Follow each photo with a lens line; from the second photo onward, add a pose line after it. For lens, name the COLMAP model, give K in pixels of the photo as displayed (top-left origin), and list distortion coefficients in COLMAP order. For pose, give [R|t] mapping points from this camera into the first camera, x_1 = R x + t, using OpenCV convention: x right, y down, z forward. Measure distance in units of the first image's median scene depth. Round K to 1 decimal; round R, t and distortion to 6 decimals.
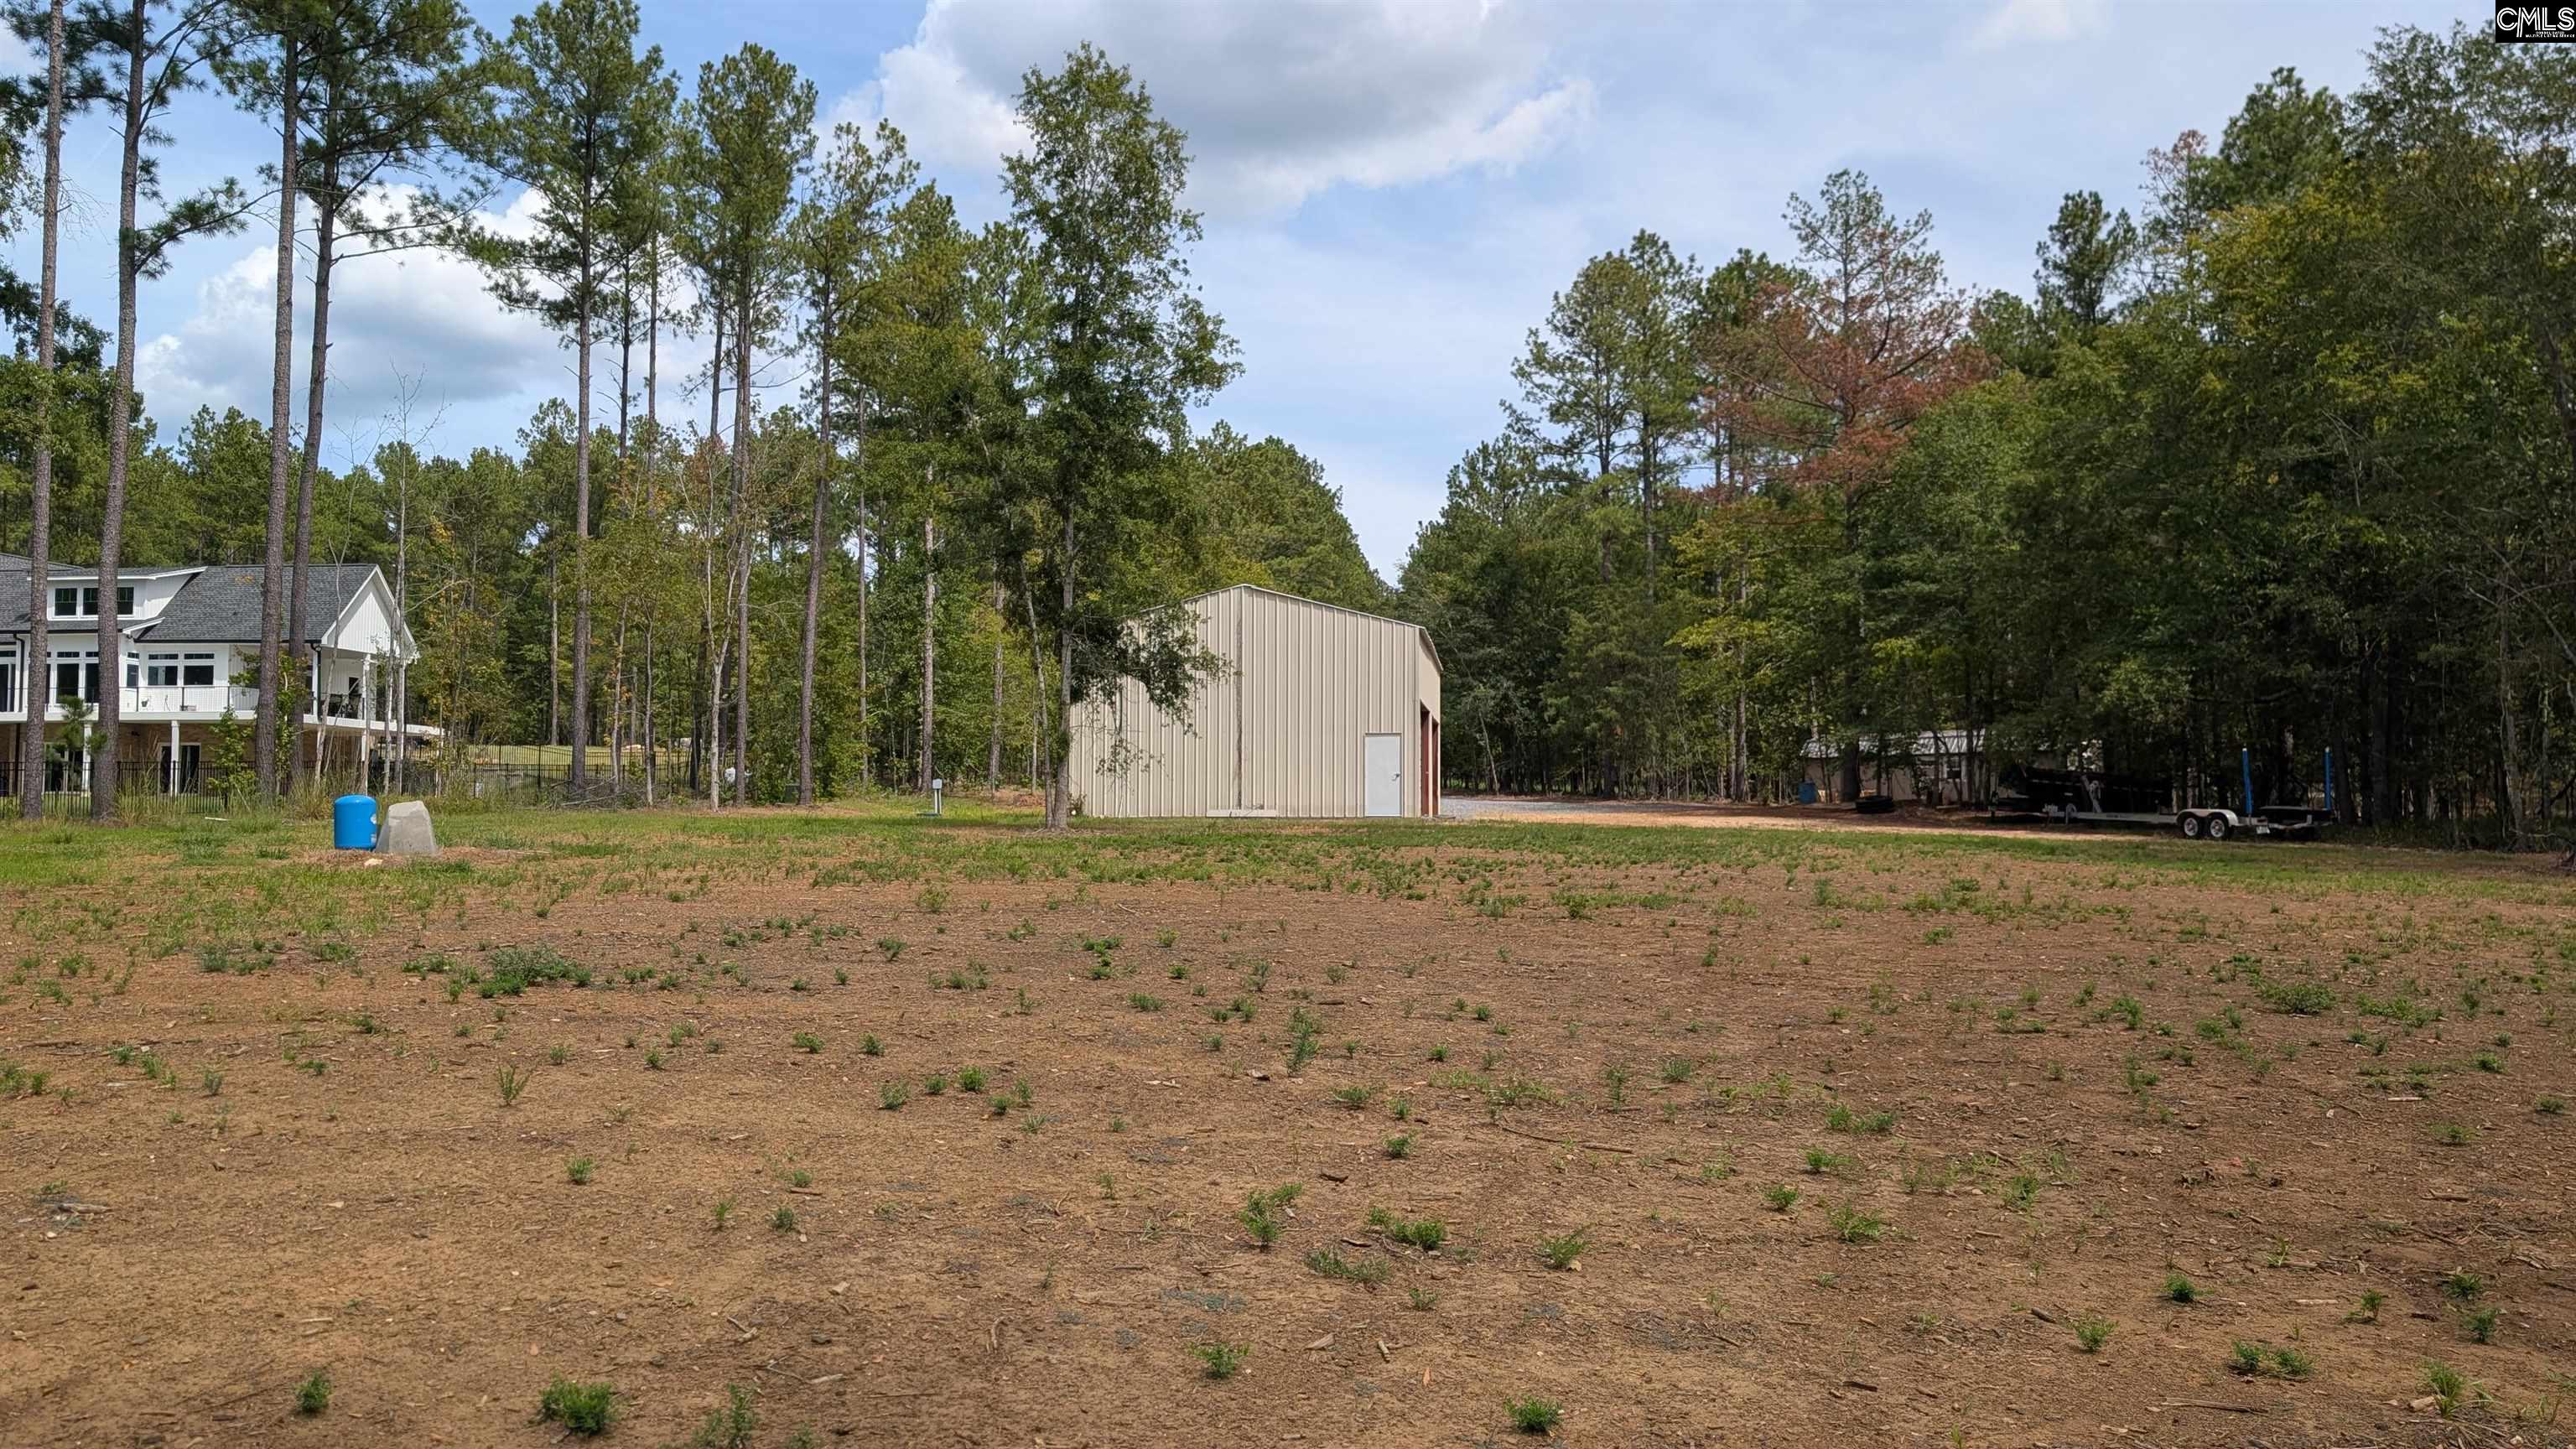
lens RADIAL K [[1873.3, 0, 1298.6], [0, 1873.3, 729.5], [0, 0, 1]] dist [0.011102, -0.005192]
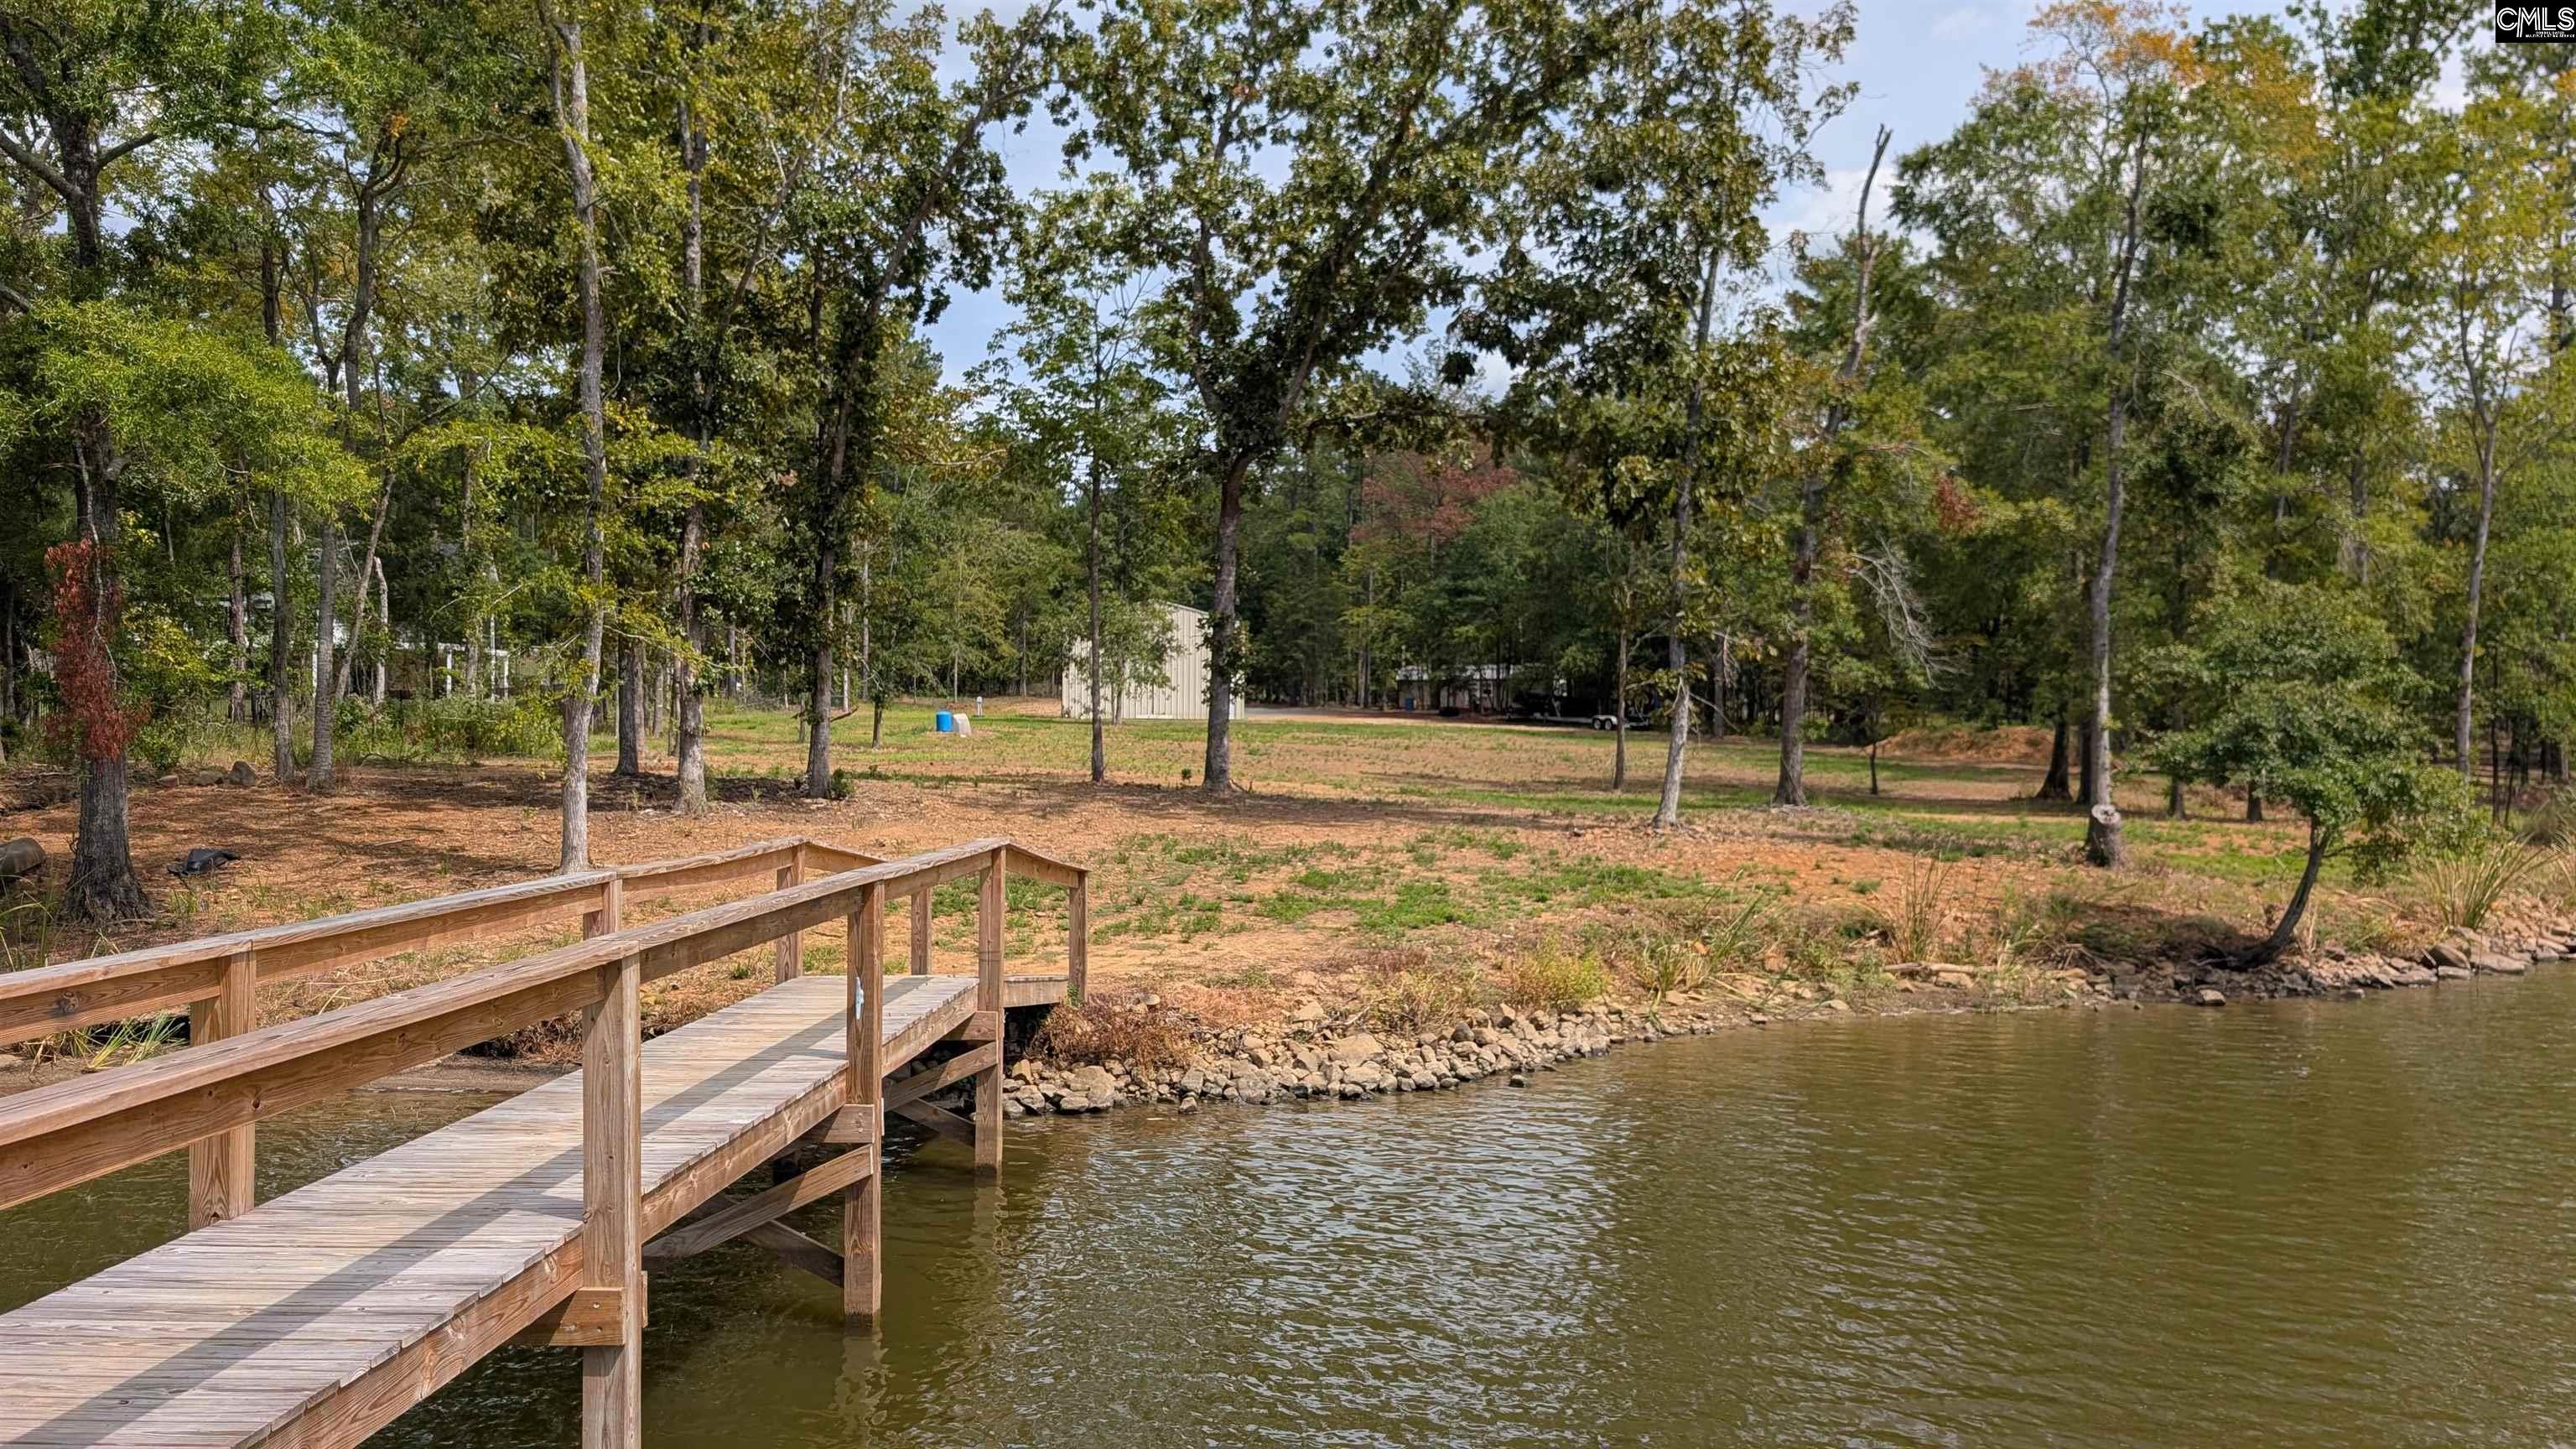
lens RADIAL K [[1873.3, 0, 1274.8], [0, 1873.3, 728.9], [0, 0, 1]] dist [0.011102, -0.005192]
pose [[0.973497, 0.004400, 0.228656, -0.341365], [-0.017178, 0.998397, 0.053921, -0.047846], [-0.228052, -0.056420, 0.972013, -0.913168]]
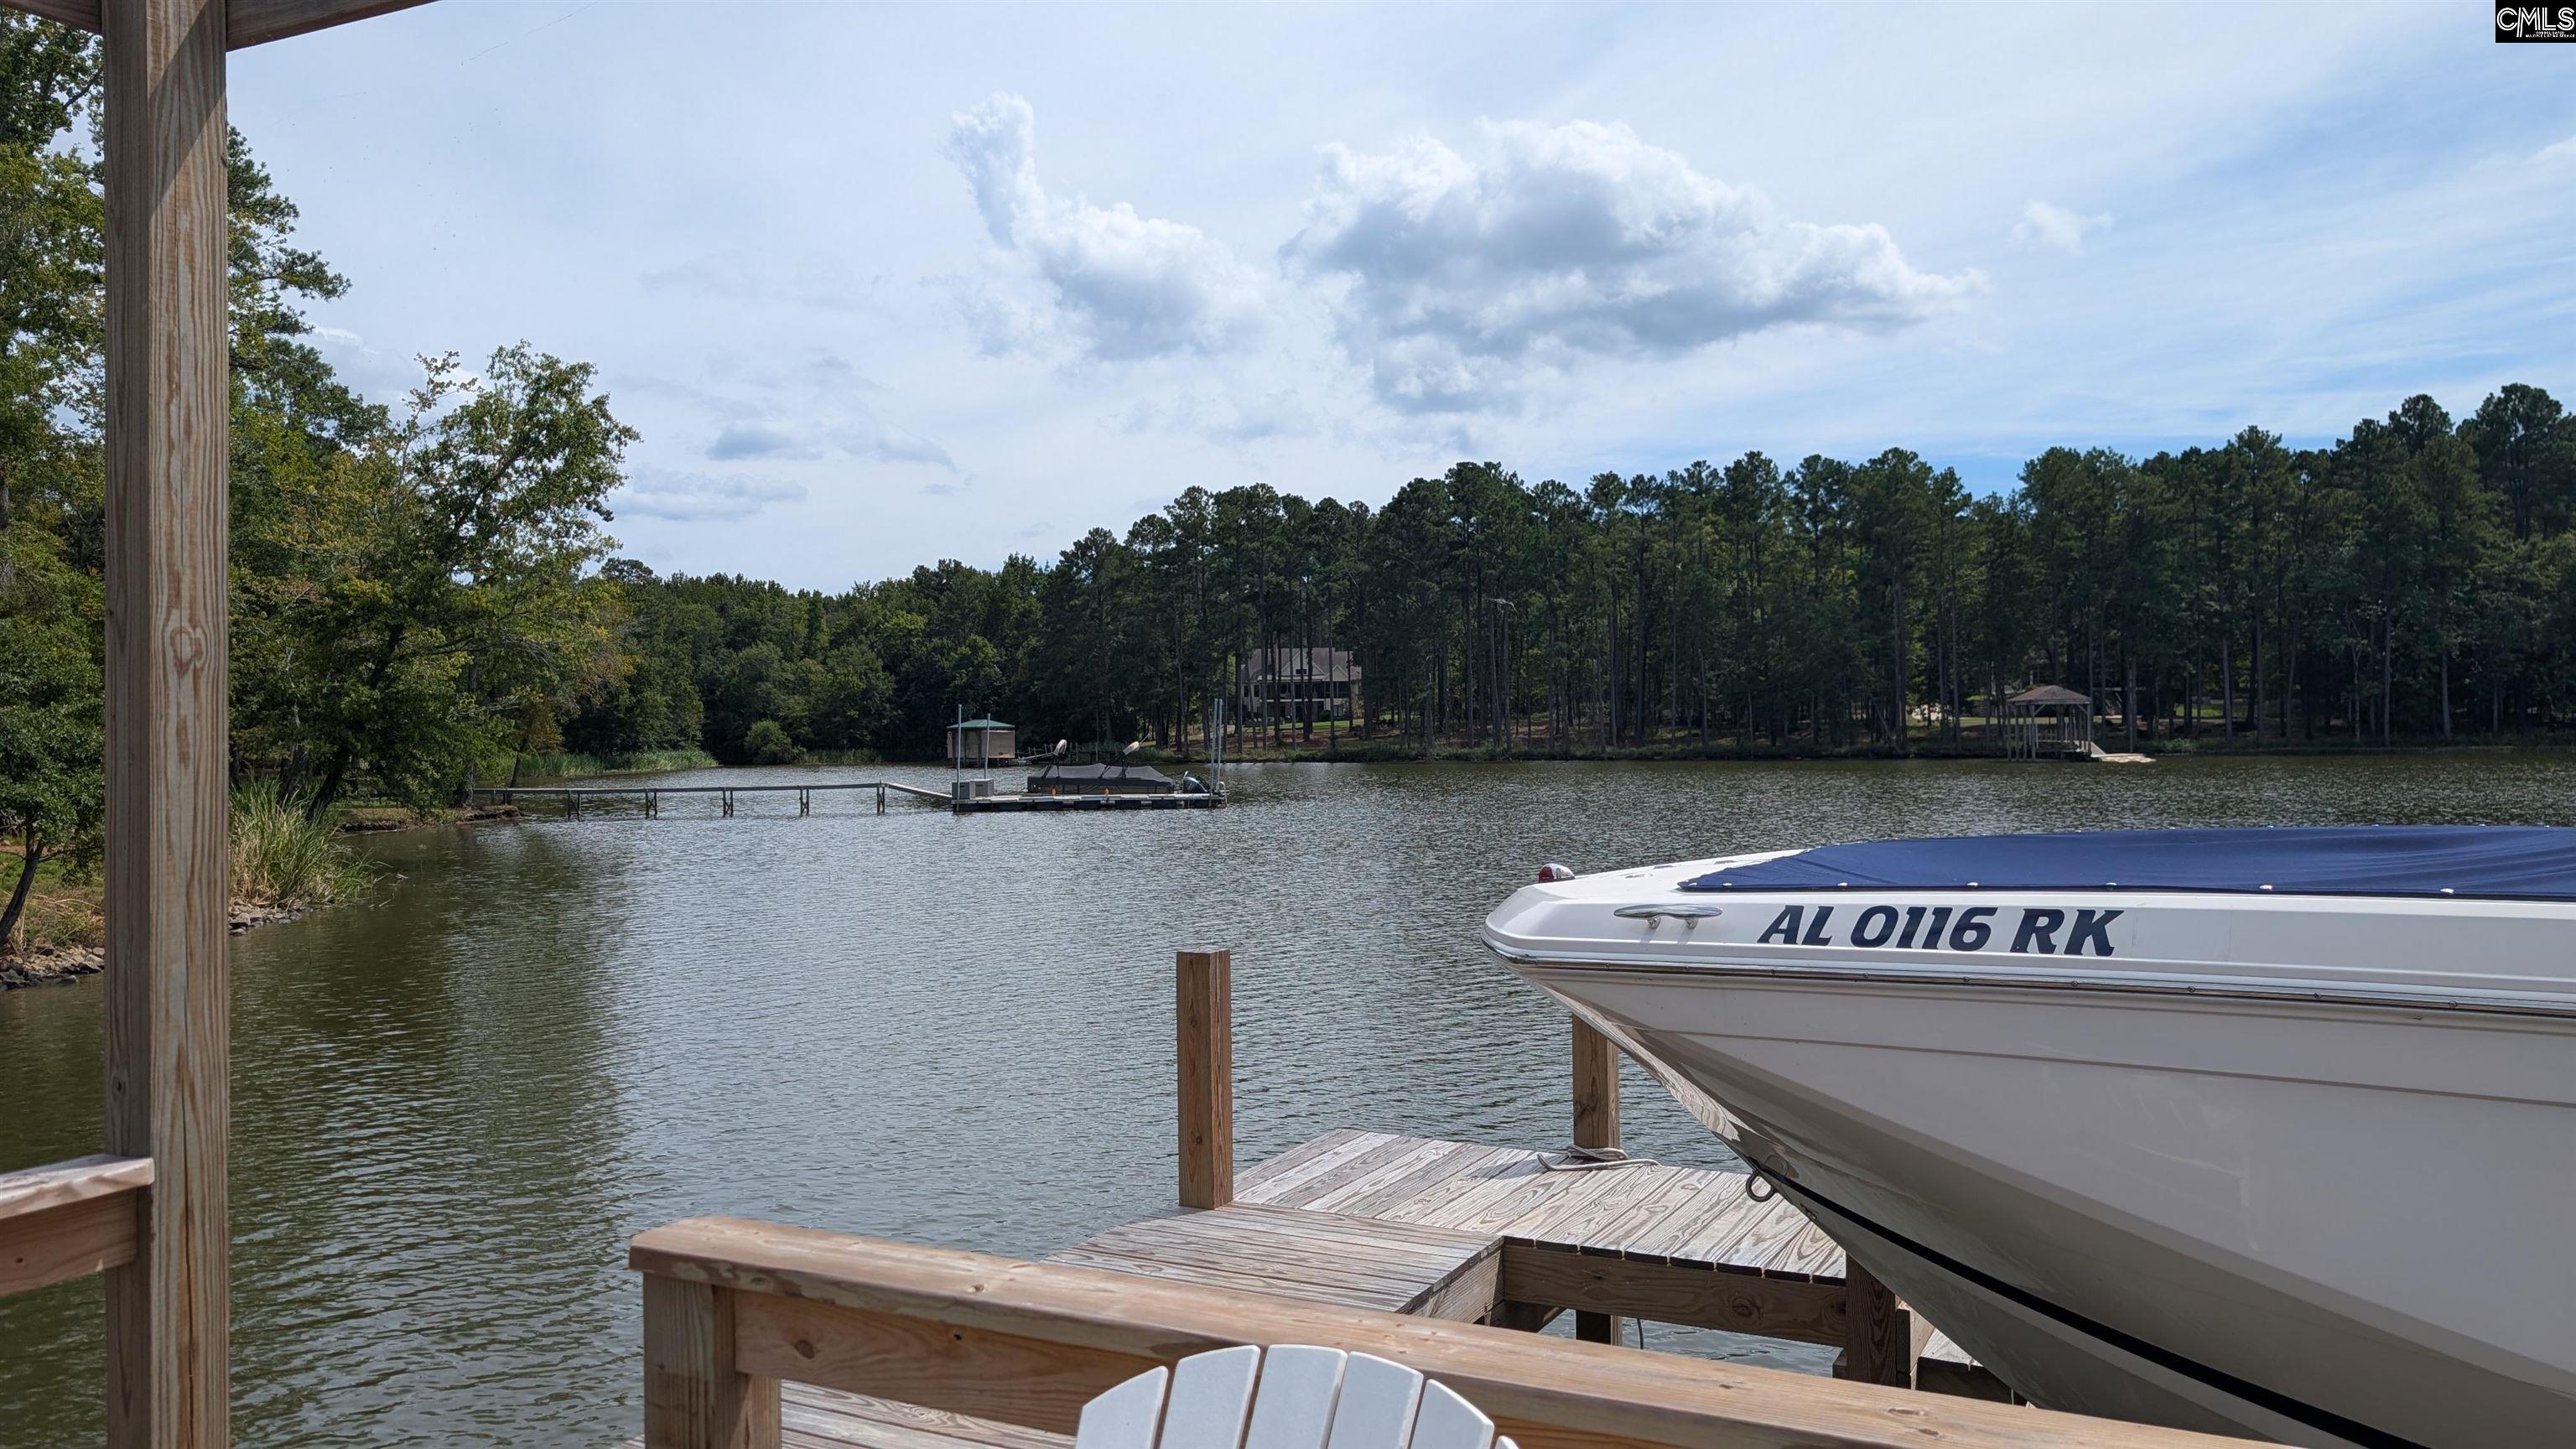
lens RADIAL K [[1873.3, 0, 1274.1], [0, 1873.3, 736.8], [0, 0, 1]] dist [0.011102, -0.005192]
pose [[0.207572, -0.005991, 0.978201, -0.414882], [-0.037521, 0.999197, 0.014082, -0.050368], [-0.977500, -0.039626, 0.207181, -0.960415]]
